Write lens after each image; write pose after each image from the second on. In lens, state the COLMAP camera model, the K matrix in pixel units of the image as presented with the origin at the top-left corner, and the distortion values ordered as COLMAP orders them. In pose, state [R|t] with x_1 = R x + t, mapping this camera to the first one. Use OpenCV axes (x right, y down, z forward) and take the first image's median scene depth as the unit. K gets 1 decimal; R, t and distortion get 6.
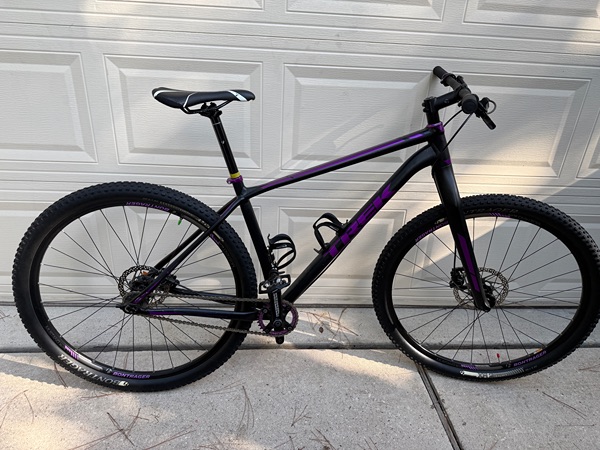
lens RADIAL K [[426.5, 0, 301.9], [0, 426.5, 225.4], [0, 0, 1]] dist [0.016242, -0.028030]
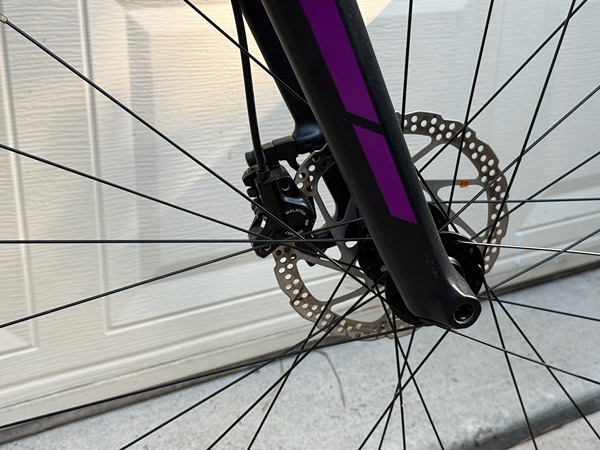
lens RADIAL K [[841.4, 0, 300.2], [0, 841.4, 224.9], [0, 0, 1]] dist [0.046792, 0.000000]
pose [[0.901055, -0.189754, 0.389992, 0.220977], [0.197923, 0.980023, 0.019548, 0.130197], [-0.385911, 0.059574, 0.920611, 0.647806]]
